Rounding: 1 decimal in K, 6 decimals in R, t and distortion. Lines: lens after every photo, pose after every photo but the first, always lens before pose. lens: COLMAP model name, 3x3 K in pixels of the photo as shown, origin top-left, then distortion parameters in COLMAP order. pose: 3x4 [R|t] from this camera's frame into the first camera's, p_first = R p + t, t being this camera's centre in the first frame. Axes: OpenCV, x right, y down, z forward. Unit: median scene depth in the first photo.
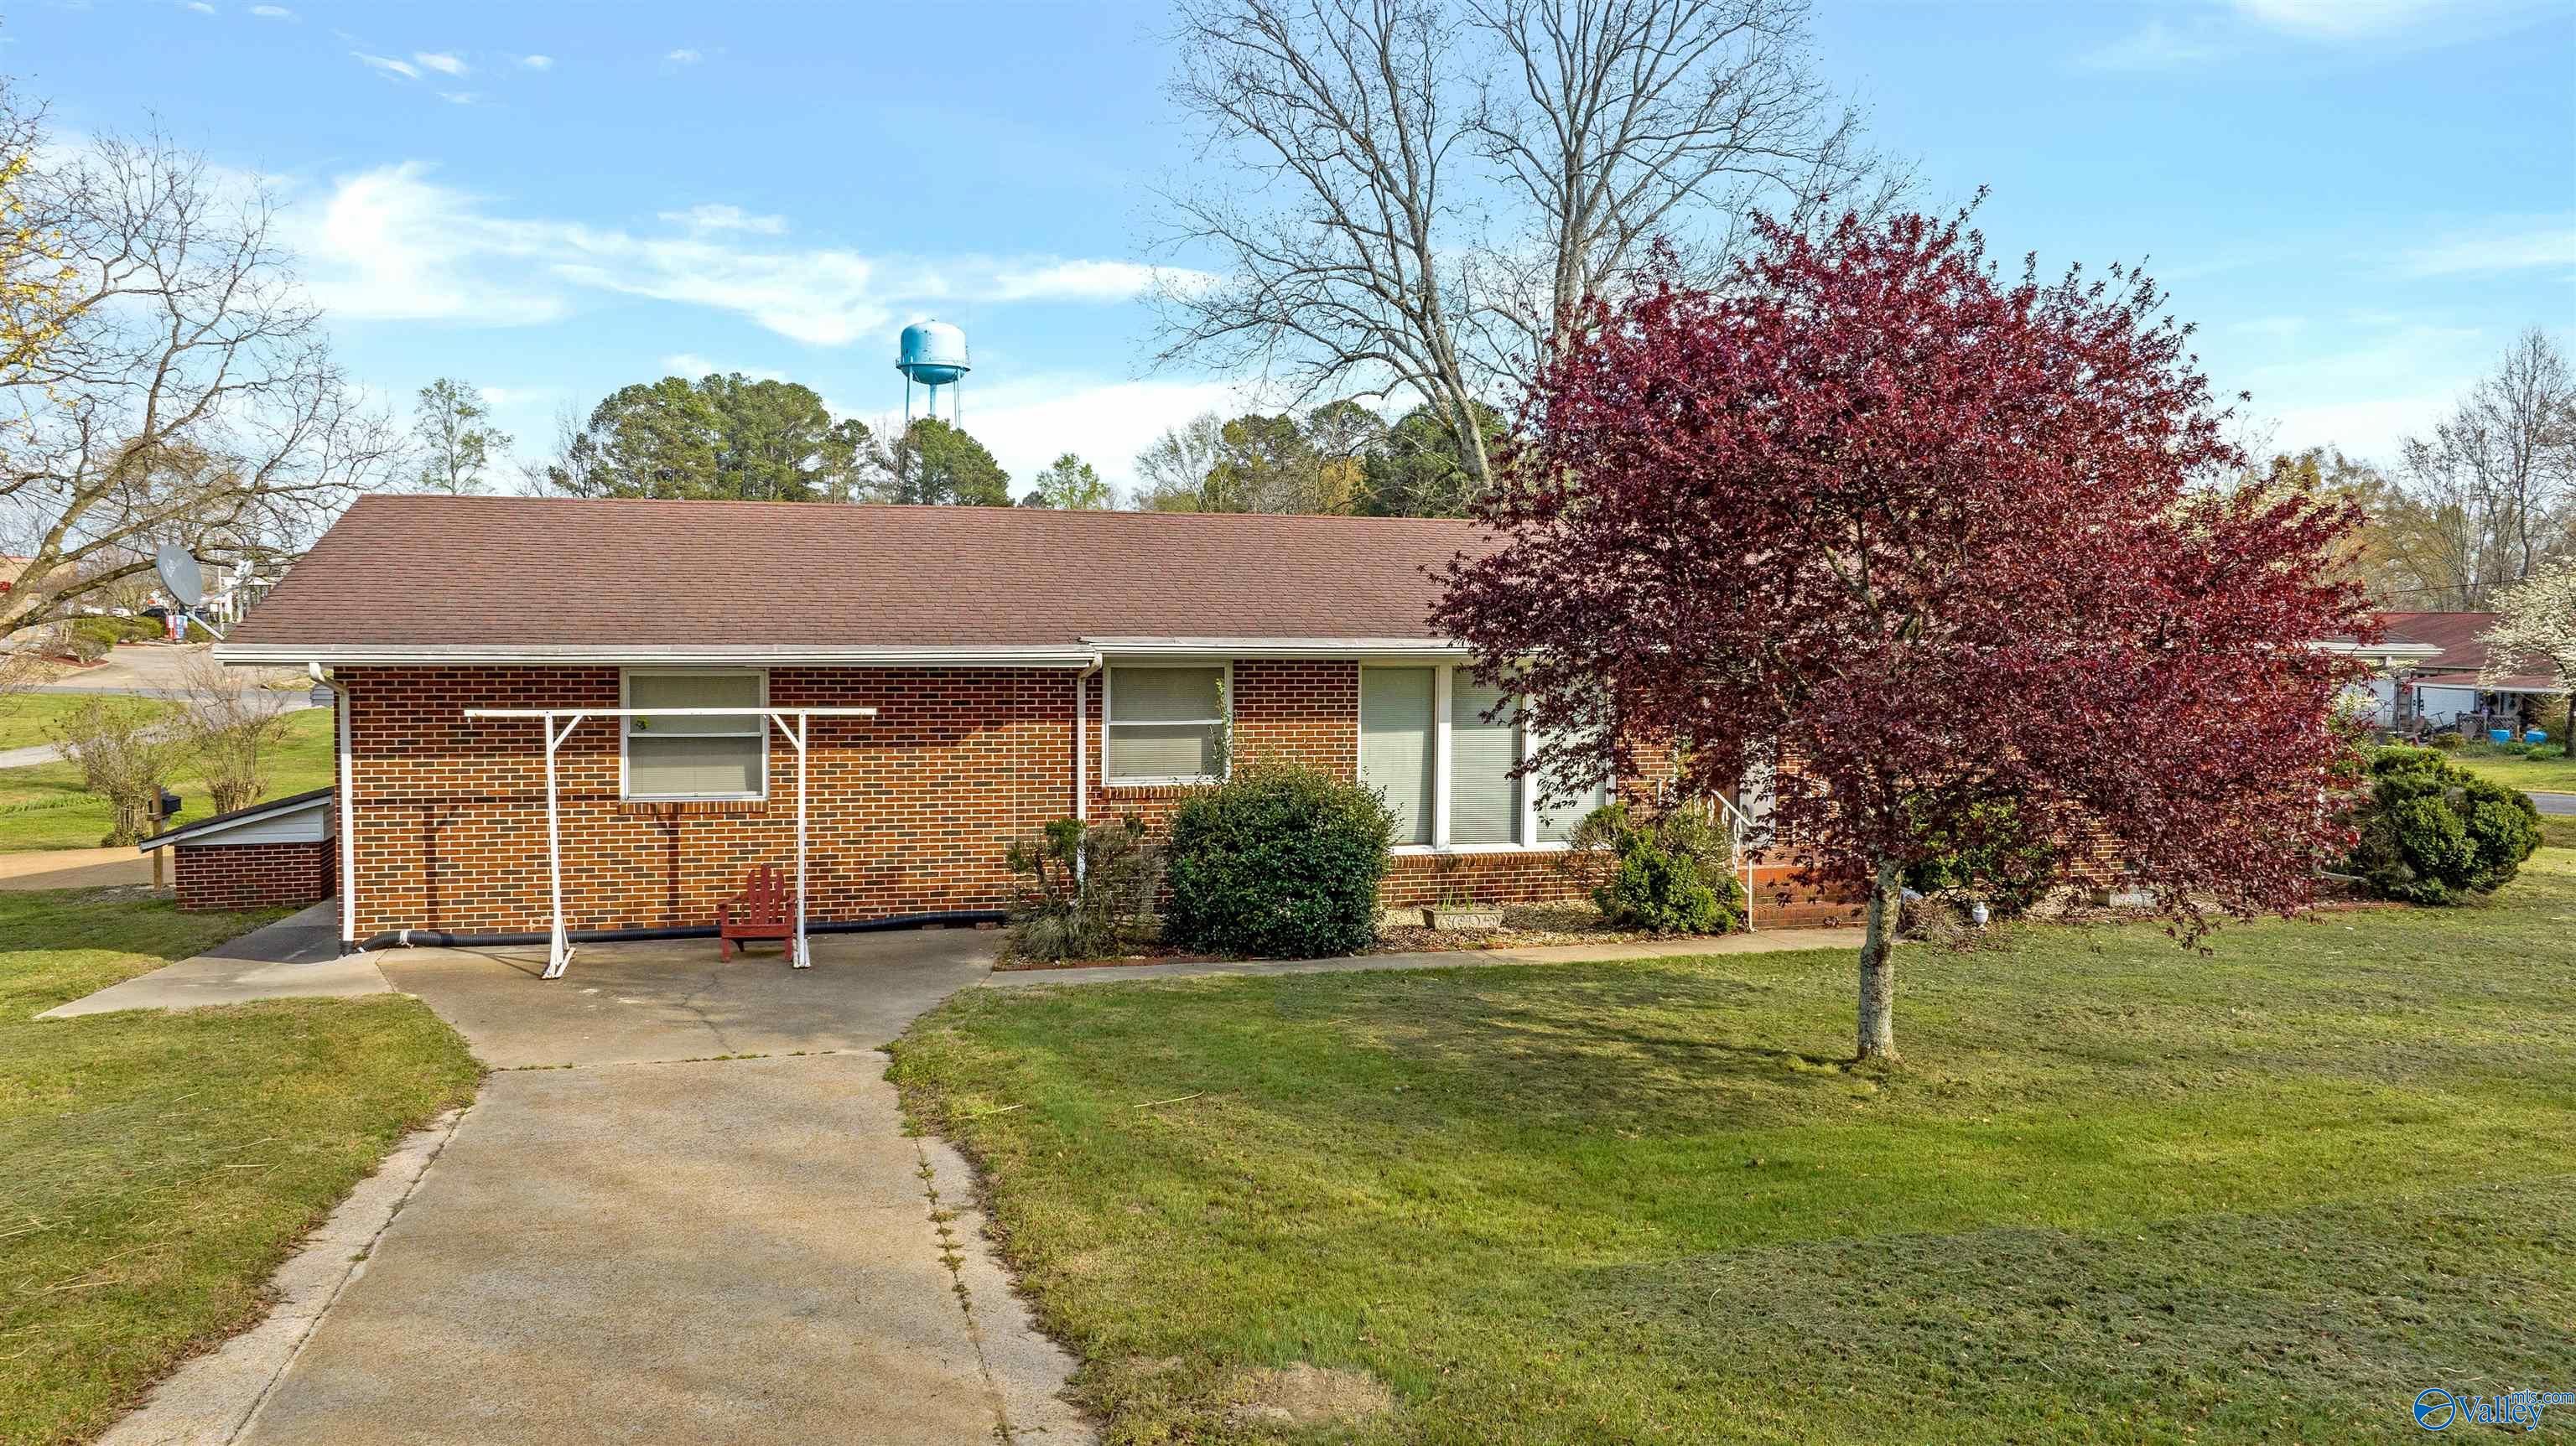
lens RADIAL K [[1754.0, 0, 1288.0], [0, 1754.0, 723.0], [0, 0, 1]] dist [-0.010251, 0.005327]
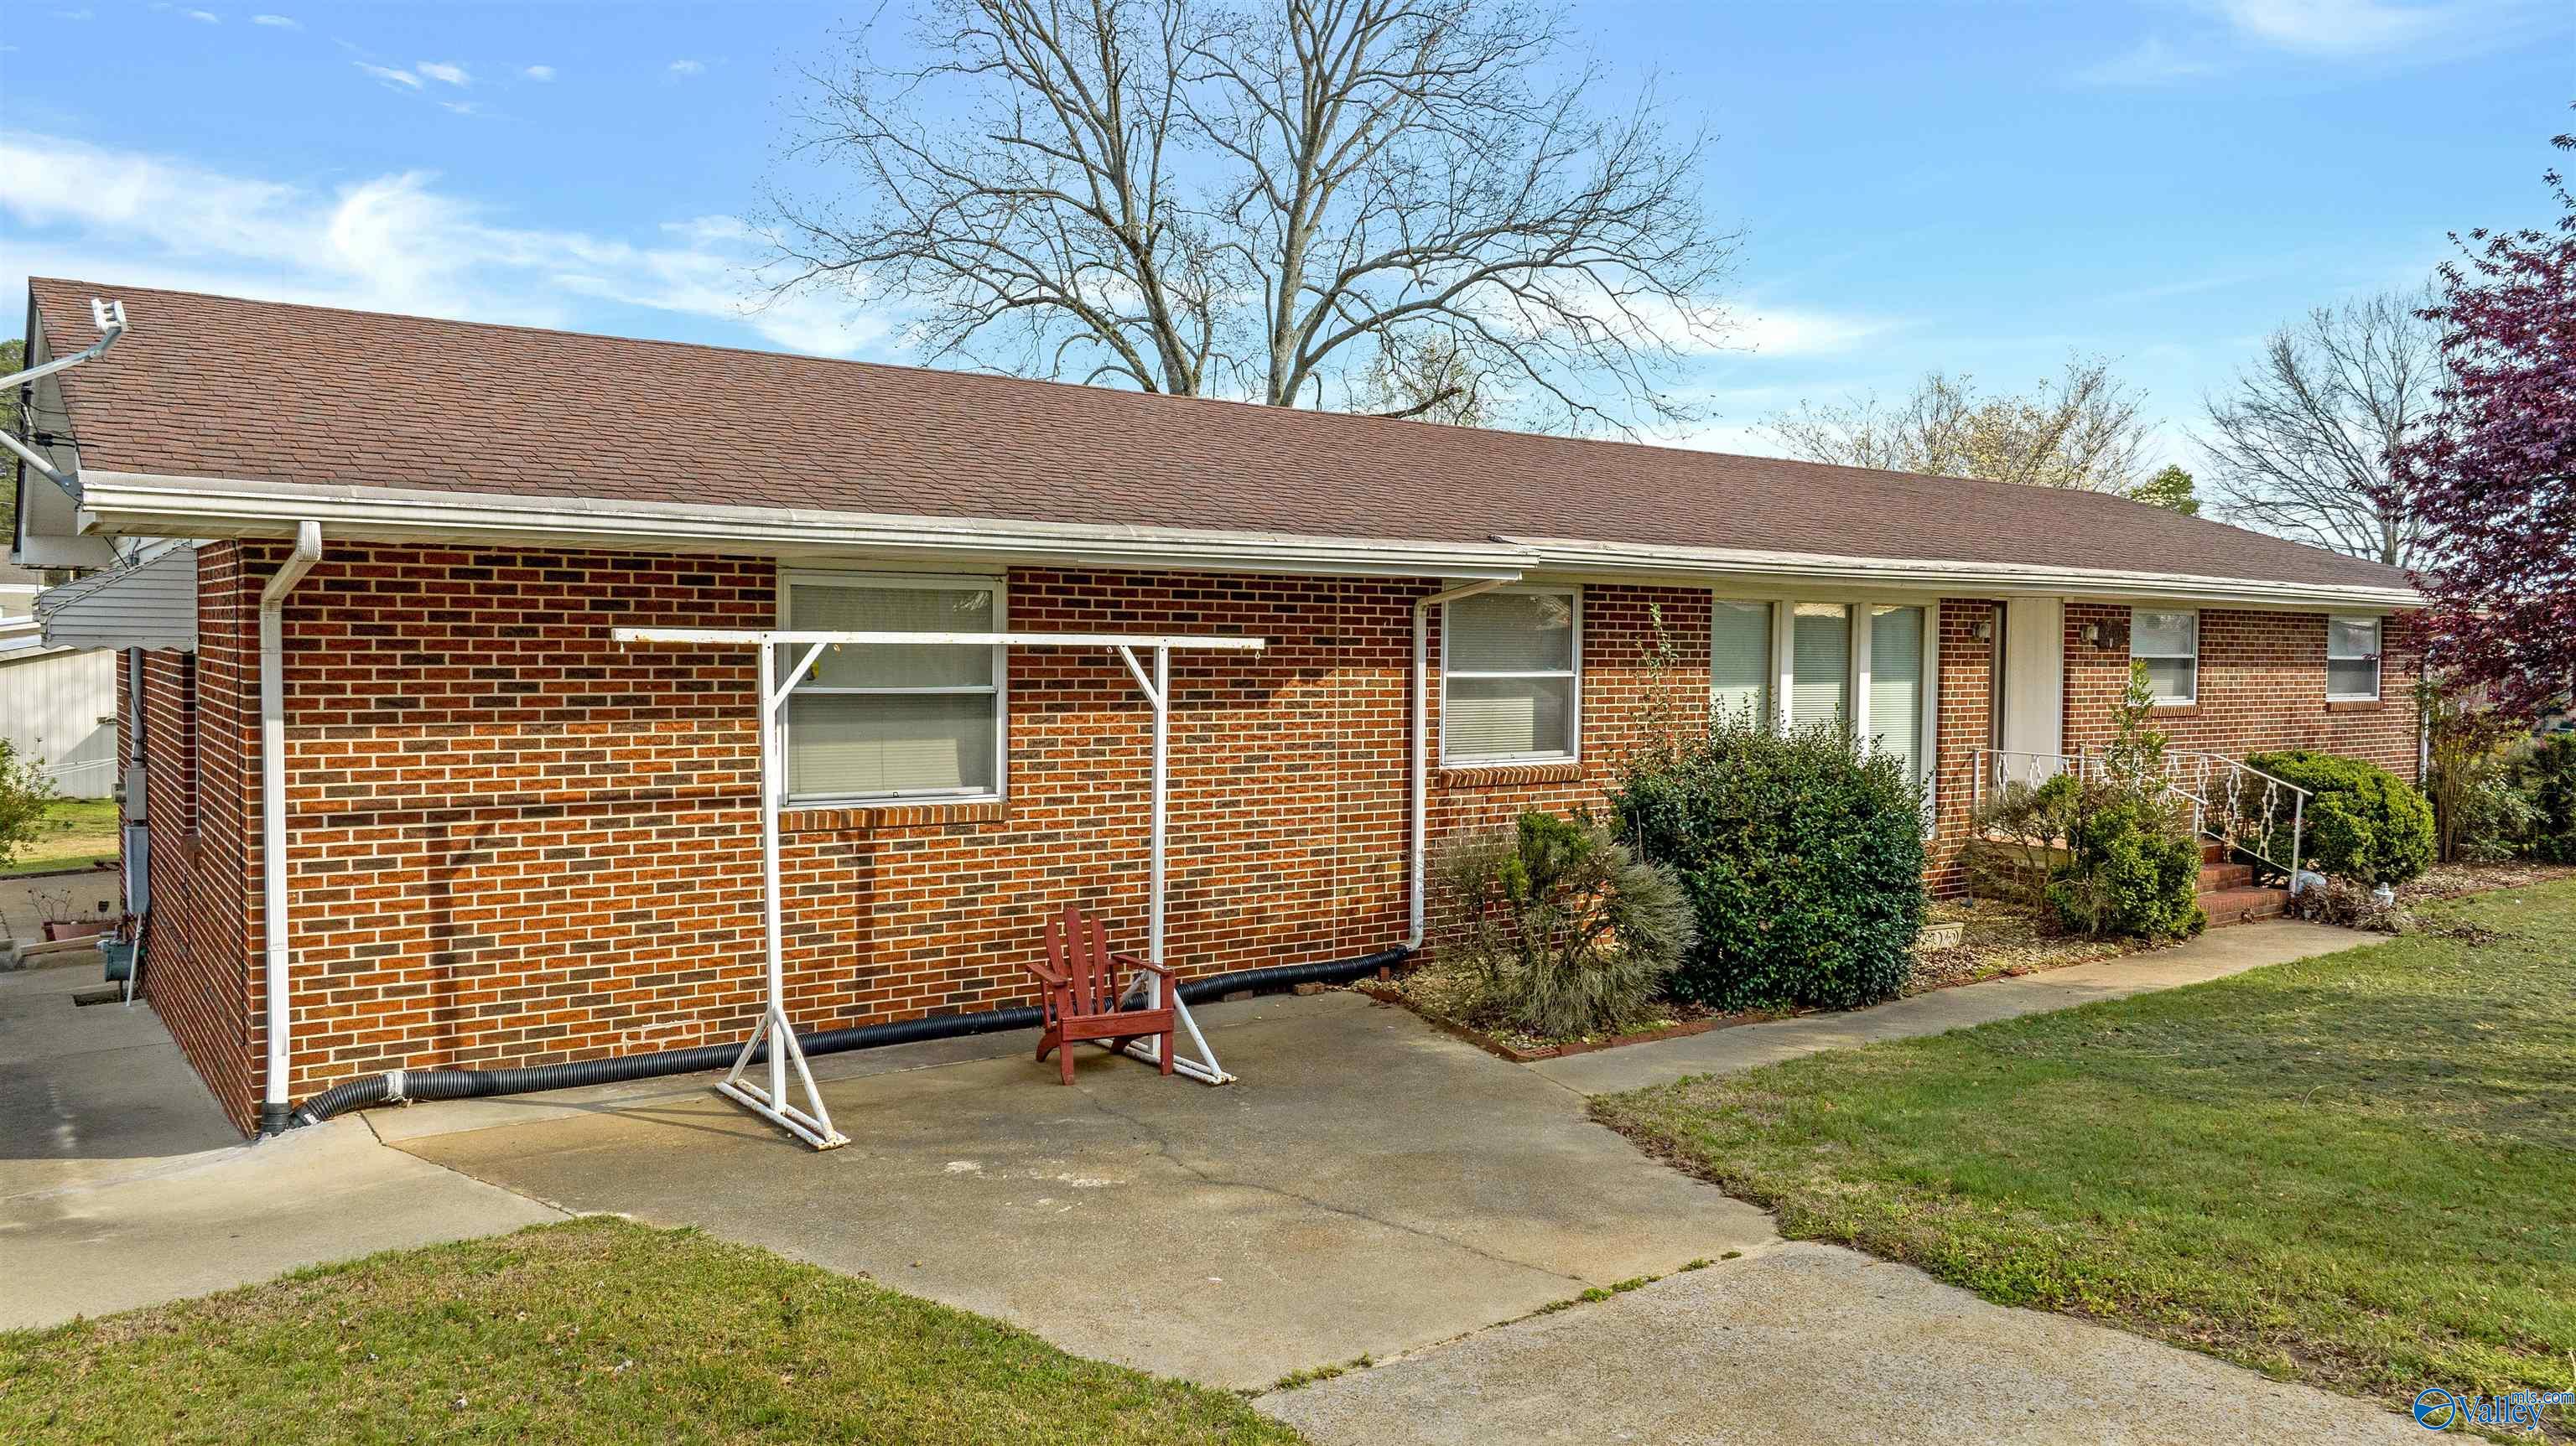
lens RADIAL K [[1787.0, 0, 1288.0], [0, 1787.0, 723.0], [0, 0, 1]] dist [-0.024541, 0.001668]
pose [[0.941705, -0.014404, 0.336130, -0.431805], [0.017906, 0.999813, -0.007321, 0.025235], [-0.335962, 0.012913, 0.941787, 0.424502]]
